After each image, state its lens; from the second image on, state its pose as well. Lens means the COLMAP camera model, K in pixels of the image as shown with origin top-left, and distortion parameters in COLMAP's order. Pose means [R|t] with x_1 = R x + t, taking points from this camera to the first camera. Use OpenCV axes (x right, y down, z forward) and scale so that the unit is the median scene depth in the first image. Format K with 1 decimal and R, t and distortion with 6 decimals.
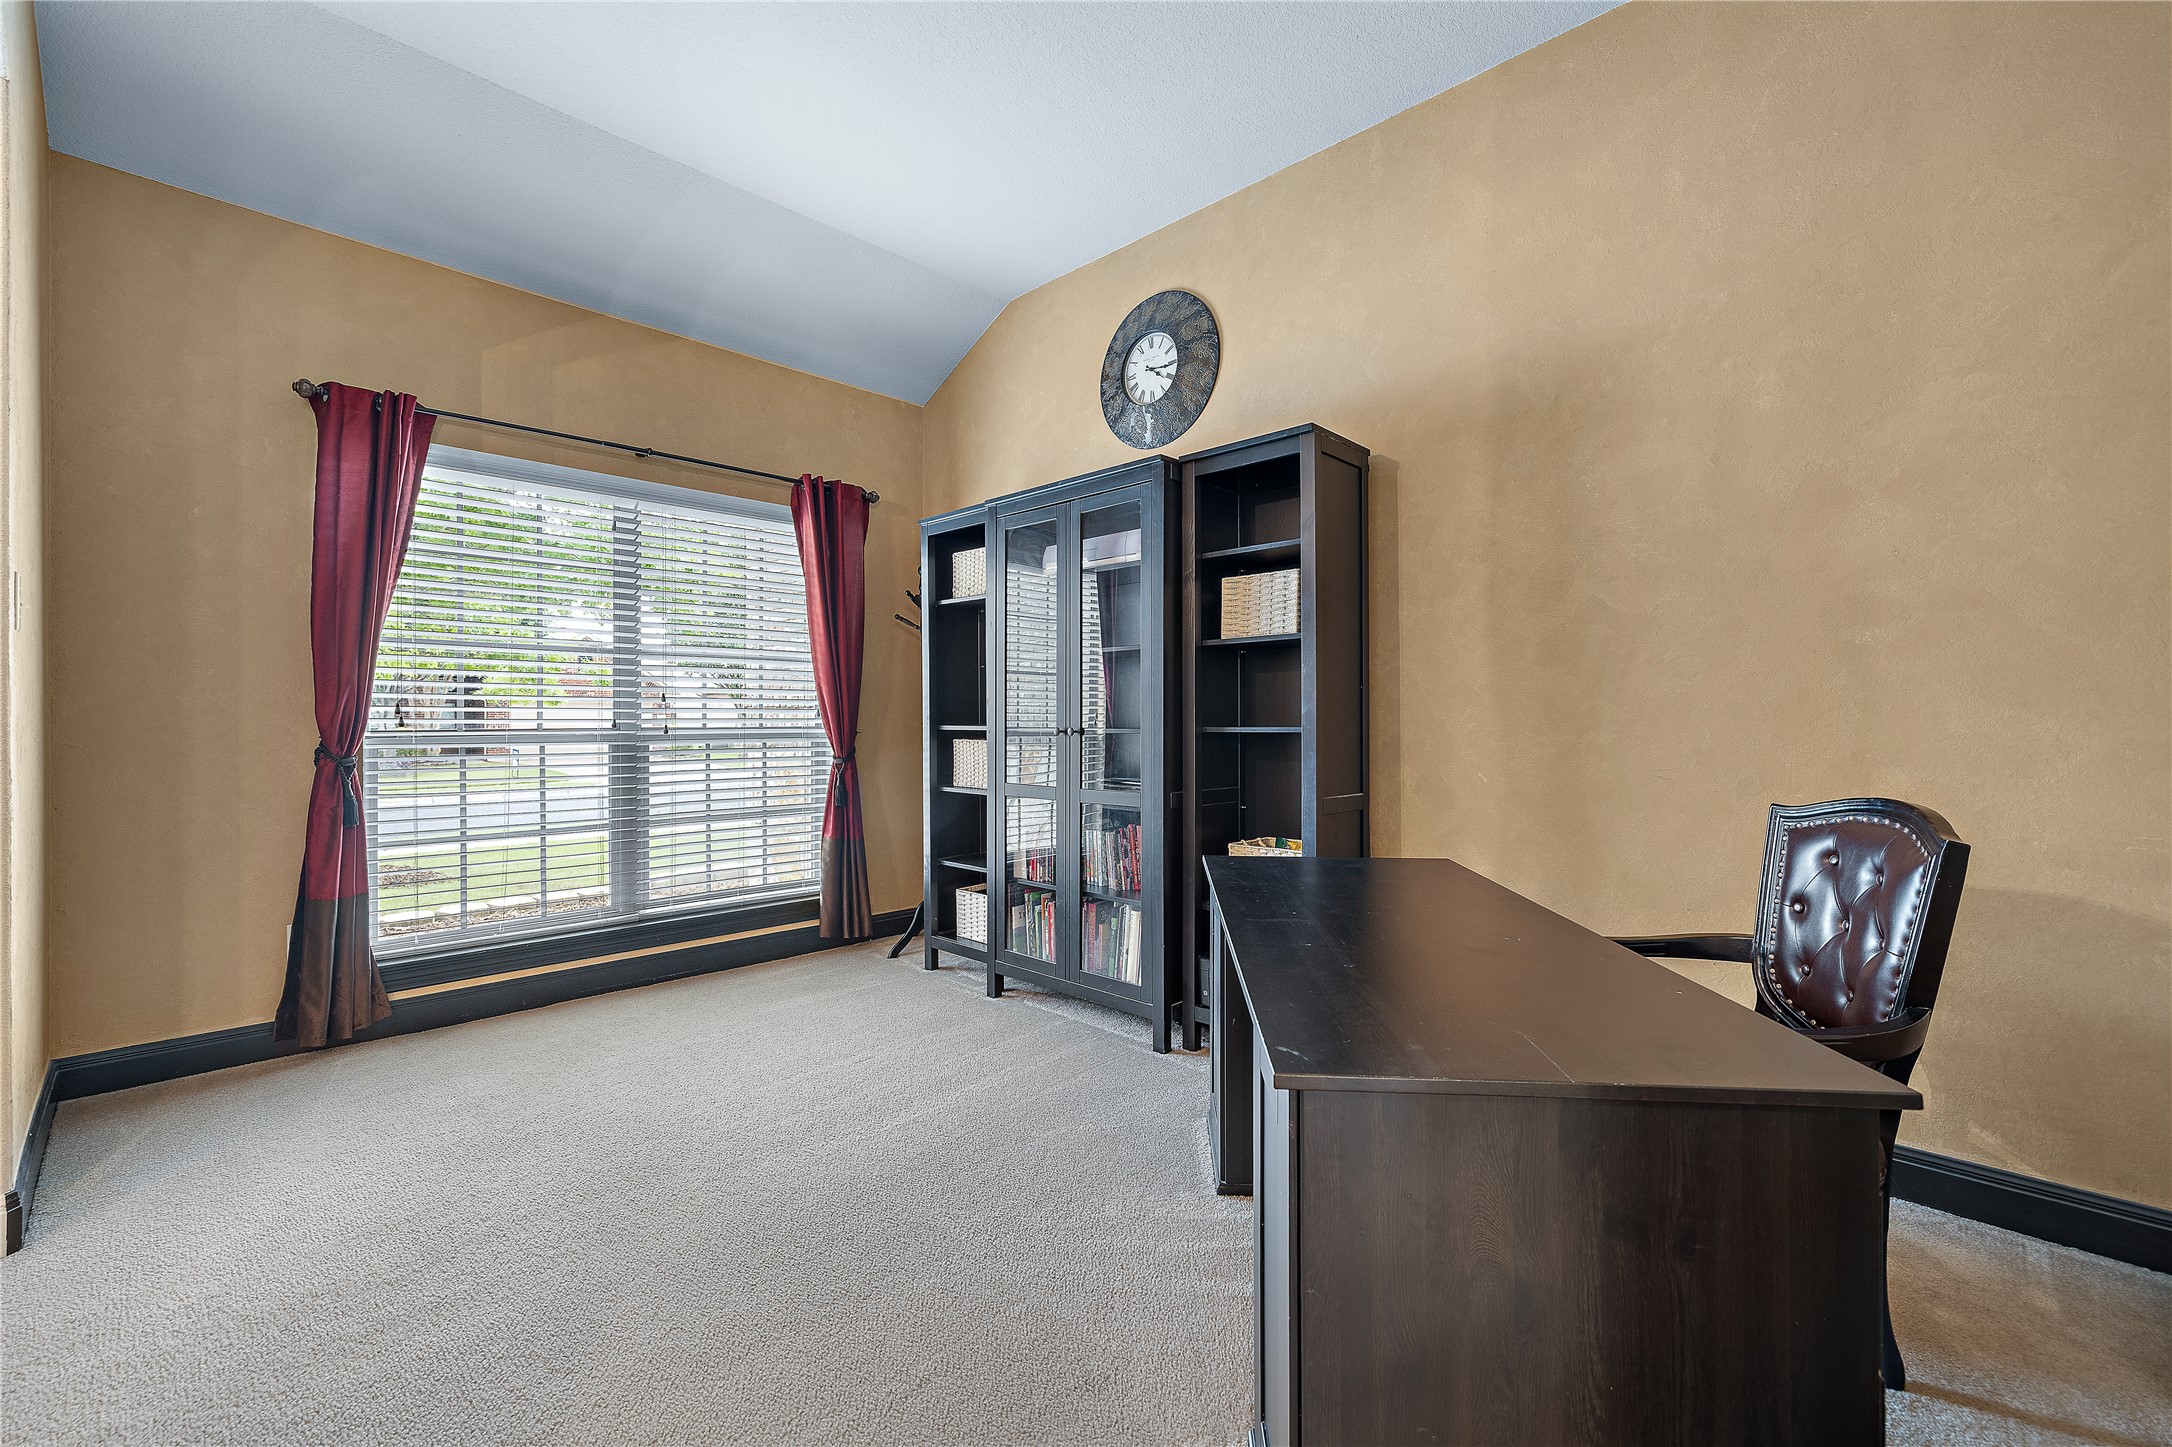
lens RADIAL K [[932.6, 0, 1090.3], [0, 932.6, 717.8], [0, 0, 1]] dist [-0.000517, -0.000236]
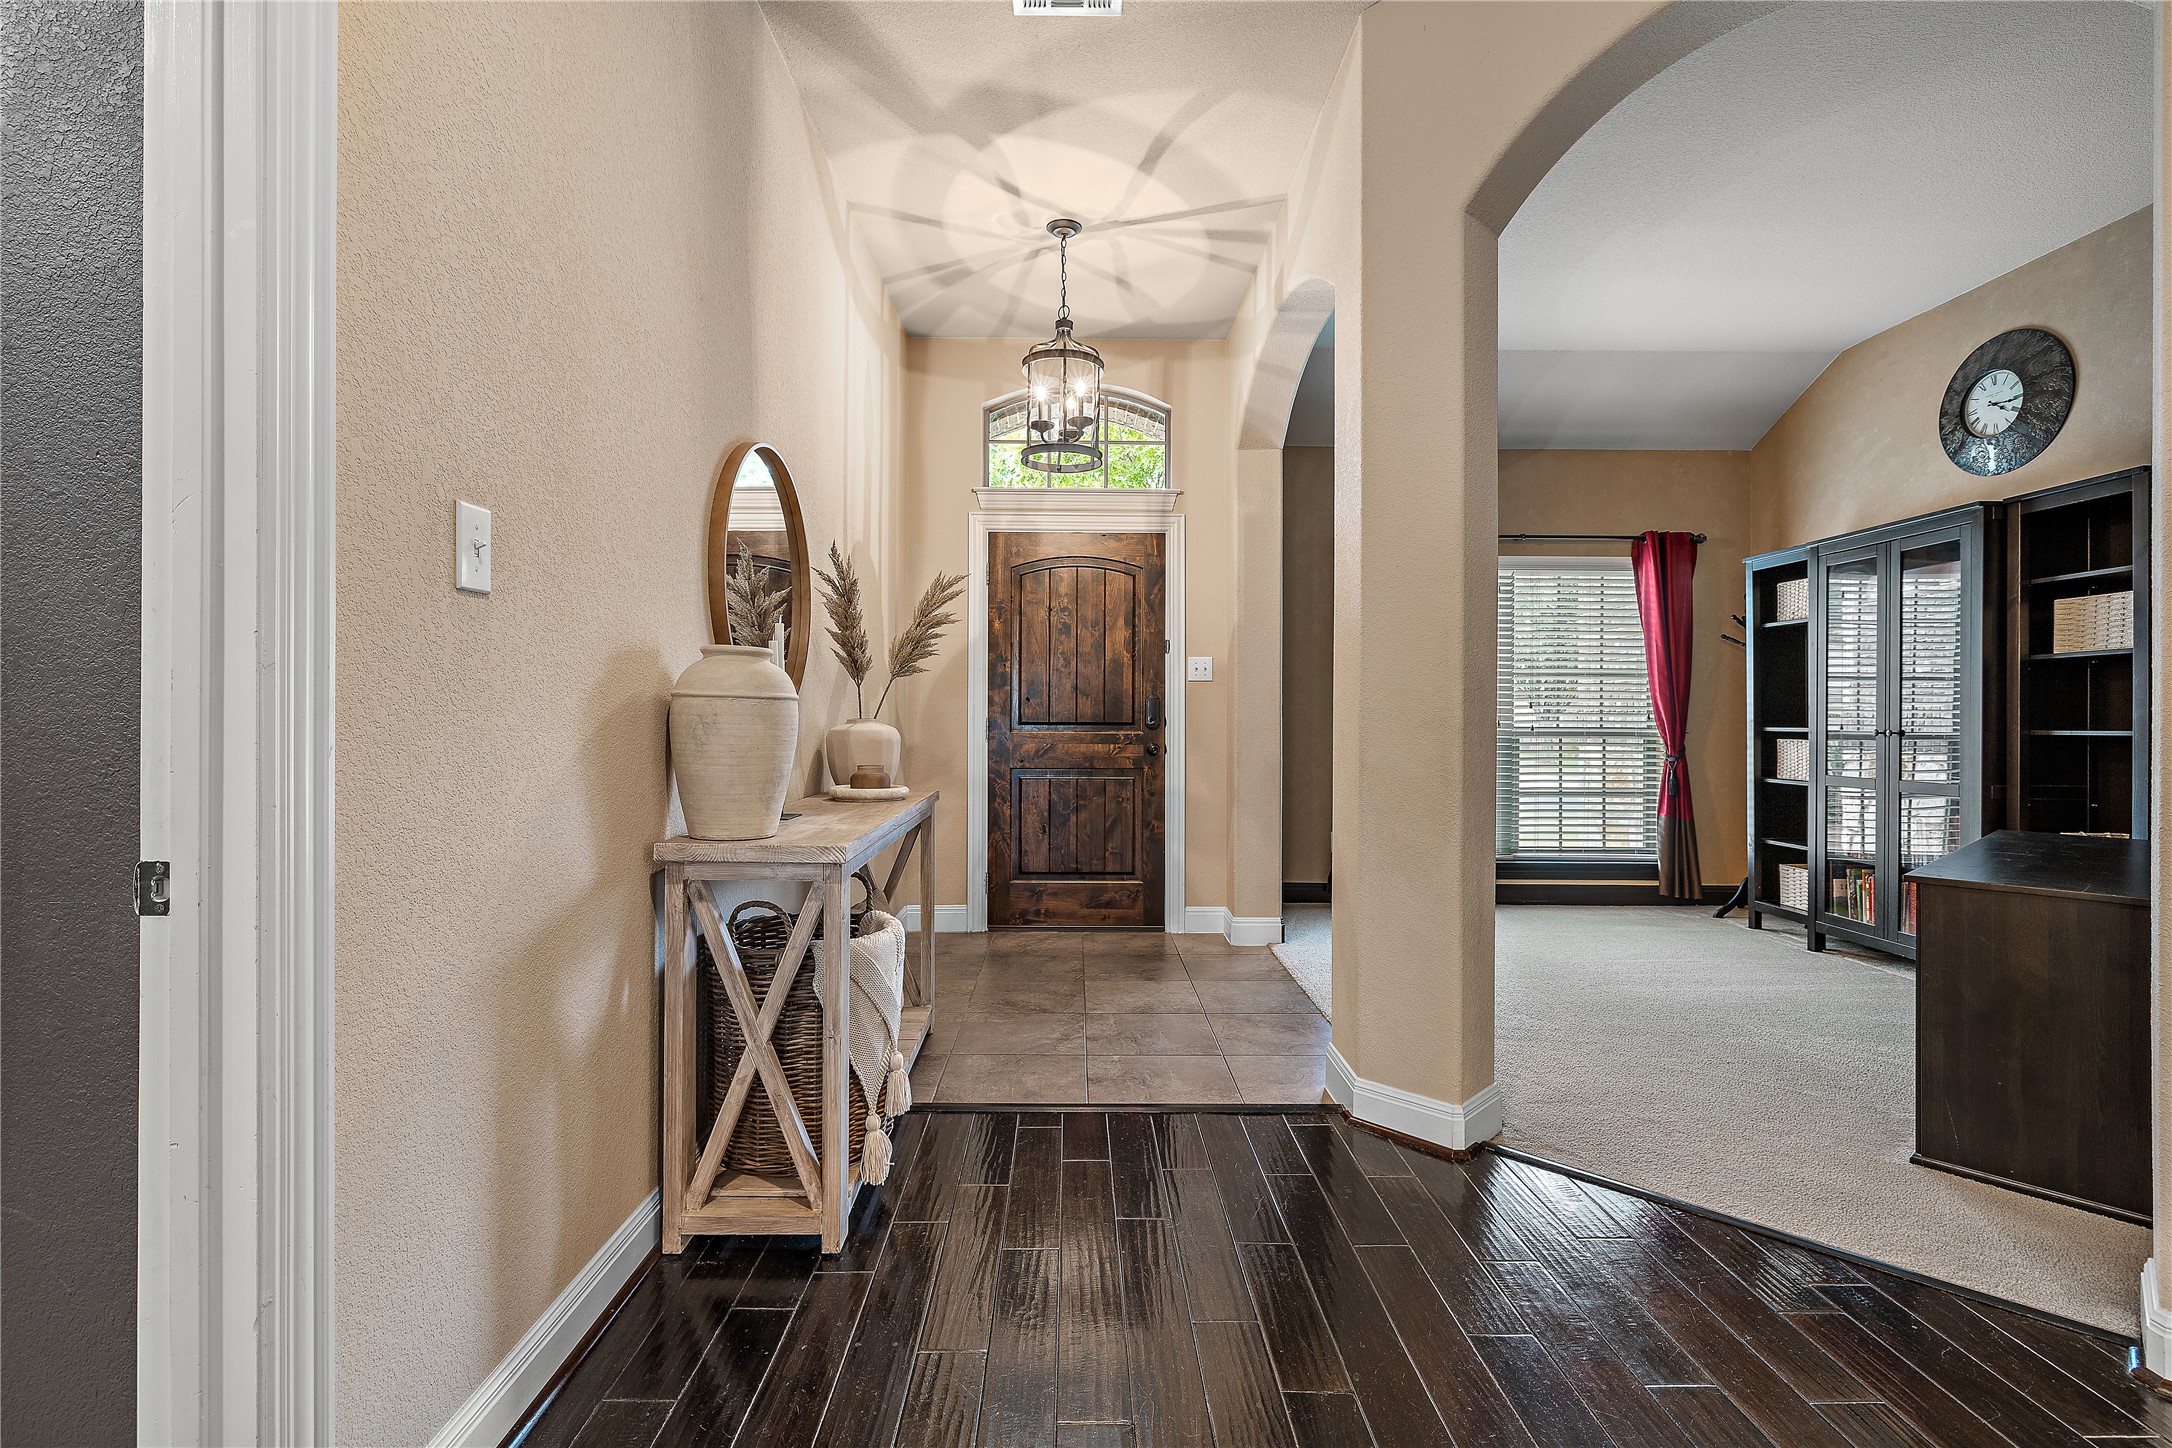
lens RADIAL K [[969.5, 0, 1094.1], [0, 969.5, 717.2], [0, 0, 1]] dist [0.000237, 0.000141]
pose [[0.708587, 0.003485, -0.705614, 0.116484], [-0.006031, 0.999981, -0.001117, 0.001555], [0.705597, 0.005047, 0.708595, -0.531035]]
